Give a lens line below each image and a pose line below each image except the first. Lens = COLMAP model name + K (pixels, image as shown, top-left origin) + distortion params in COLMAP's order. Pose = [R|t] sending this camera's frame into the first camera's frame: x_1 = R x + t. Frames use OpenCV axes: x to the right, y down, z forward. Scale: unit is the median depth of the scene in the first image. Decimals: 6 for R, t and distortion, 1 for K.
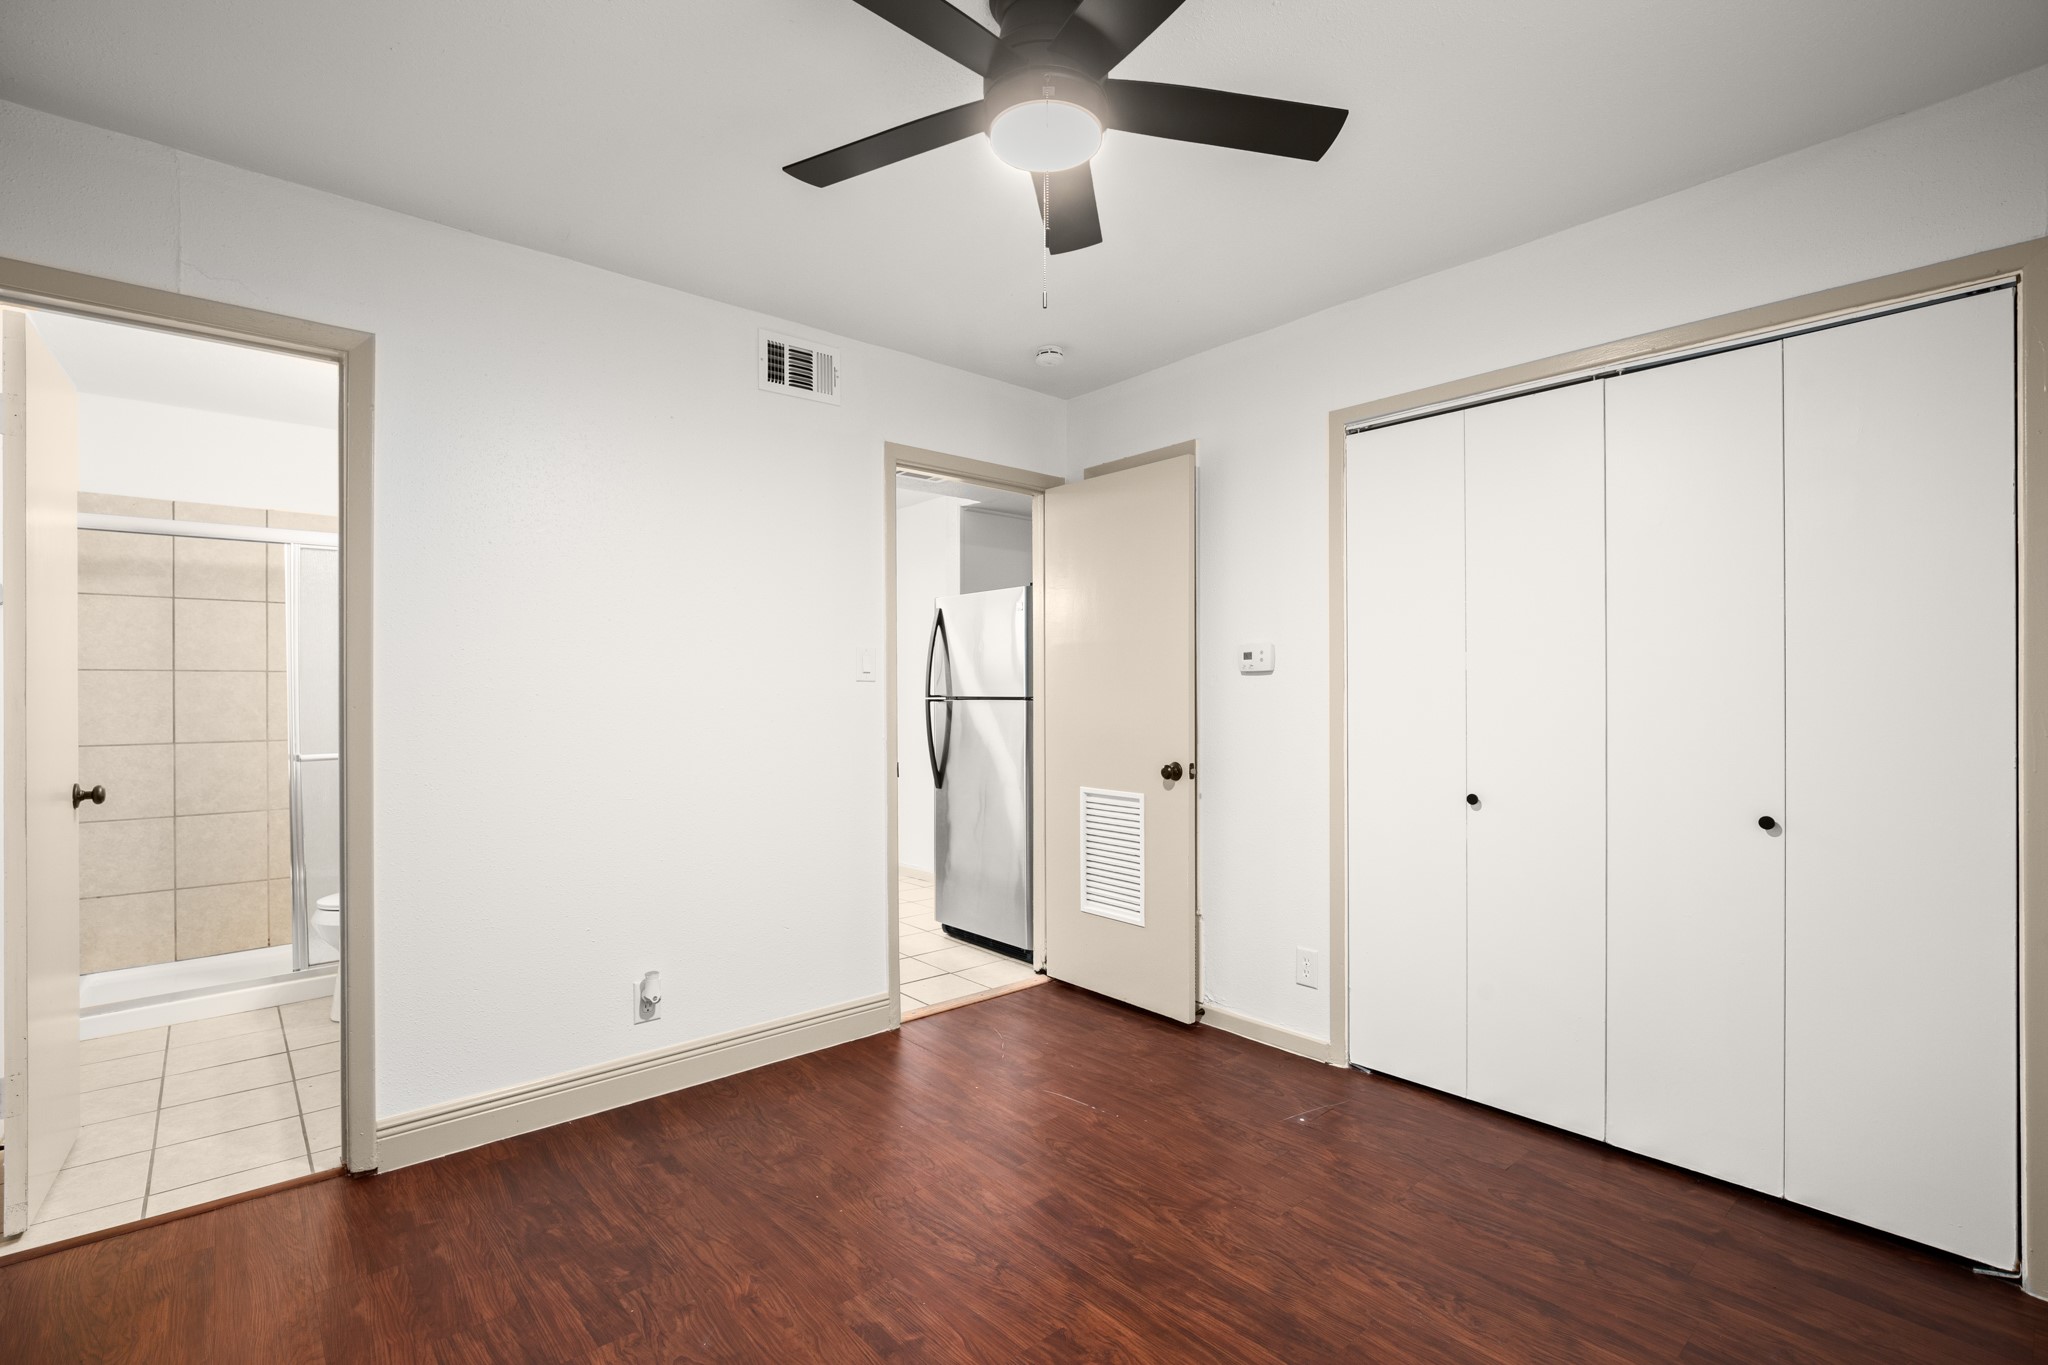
lens RADIAL K [[939.7, 0, 1008.6], [0, 939.7, 691.1], [0, 0, 1]] dist [0.012609, 0.001151]
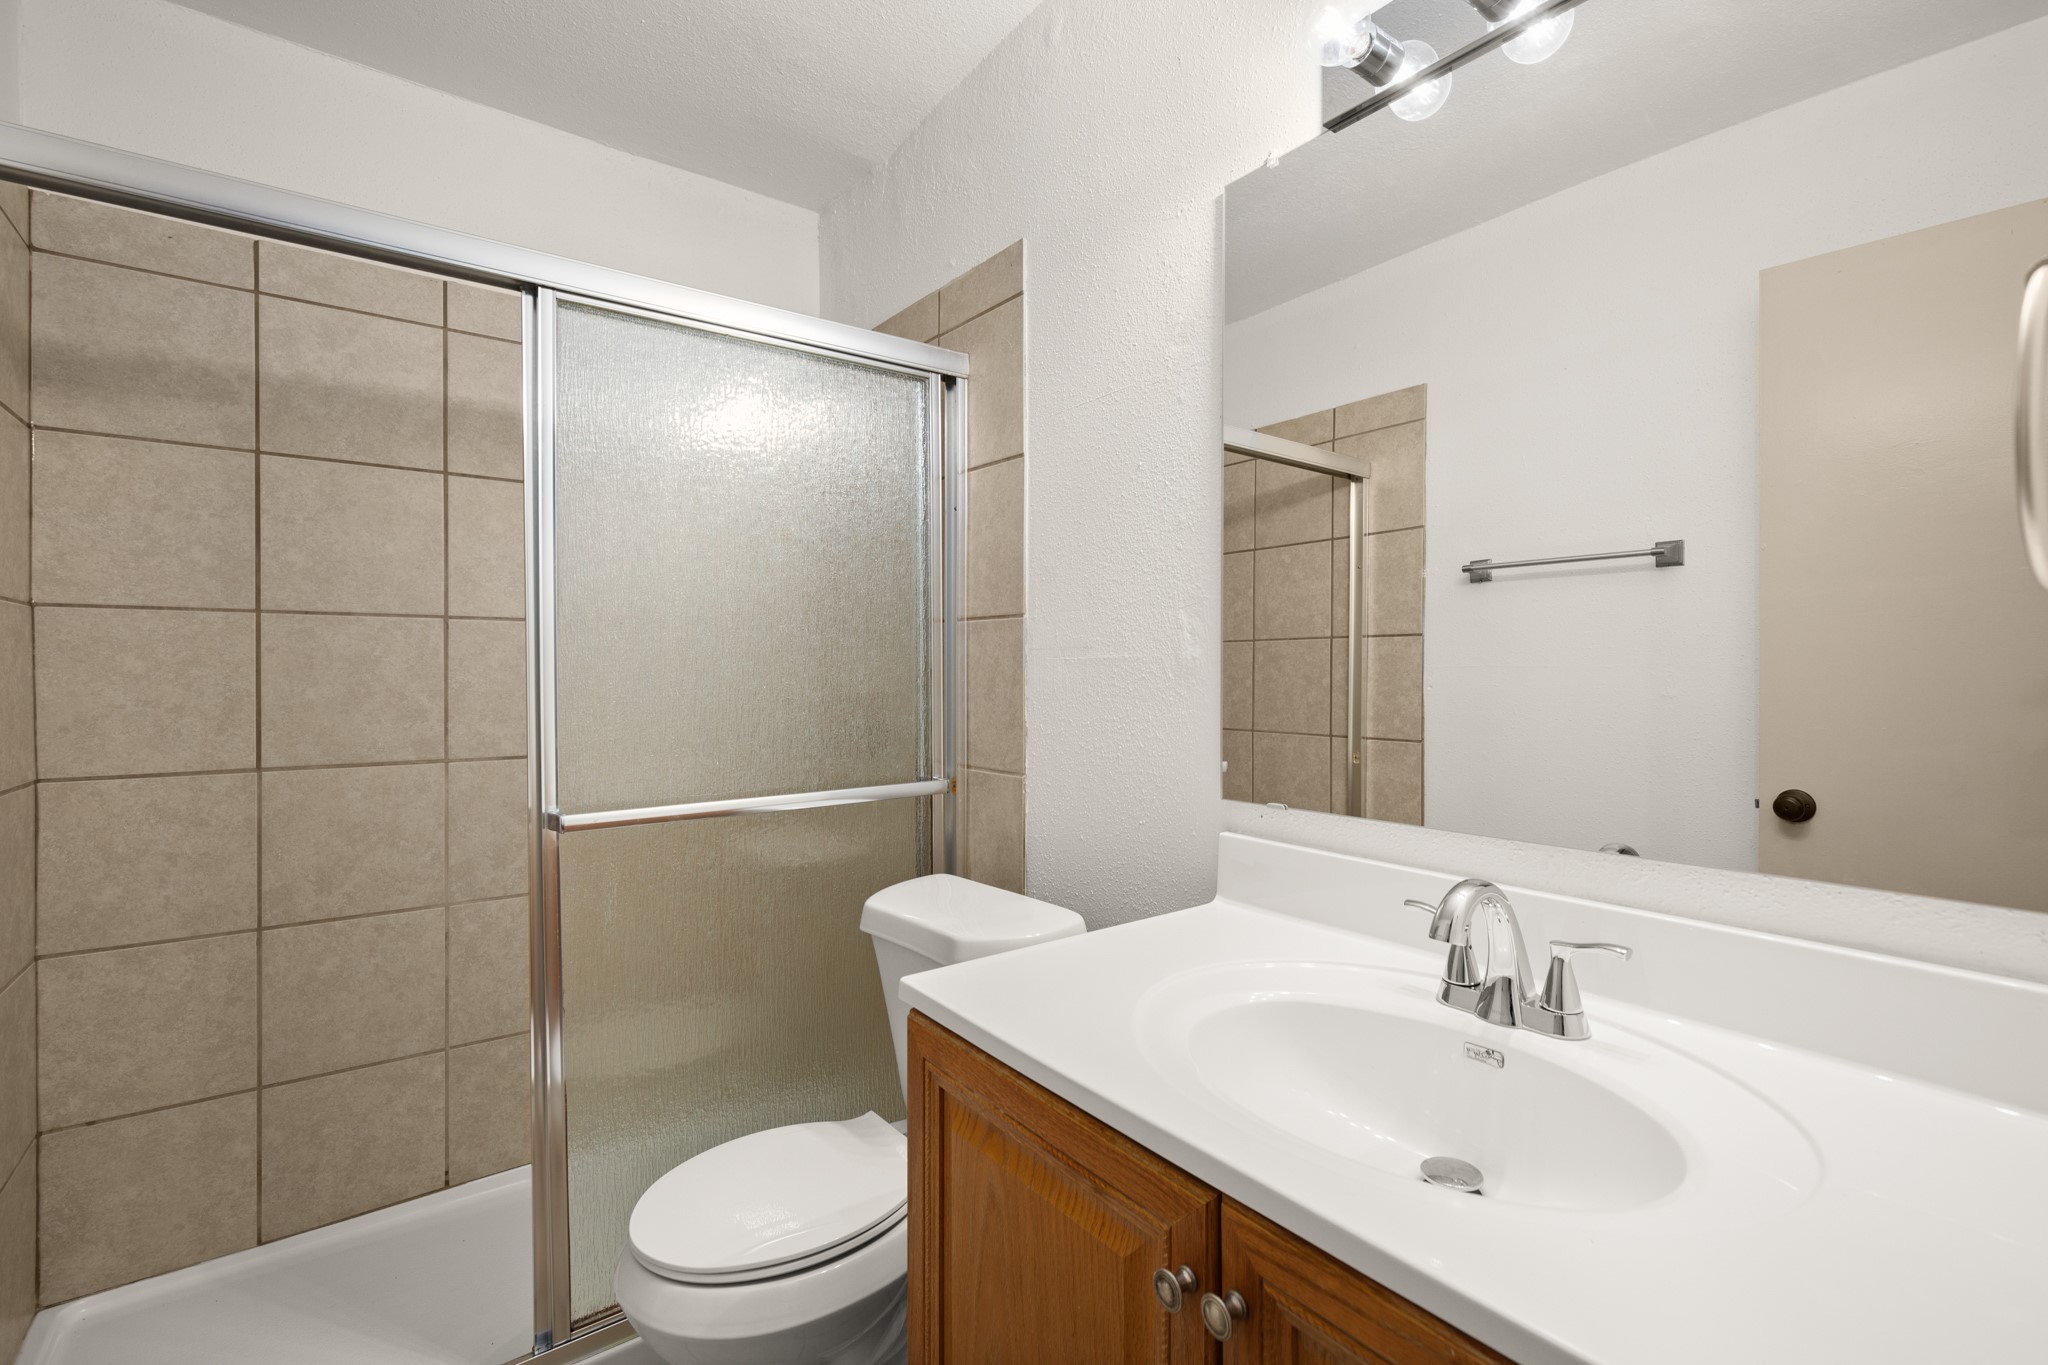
lens RADIAL K [[939.7, 0, 1039.9], [0, 939.7, 676.0], [0, 0, 1]] dist [0.012609, 0.001151]
pose [[0.999457, 0.007370, -0.032116, -0.487001], [-0.007151, 0.999950, 0.006935, 0.003840], [0.032165, -0.006701, 0.999460, 0.554247]]
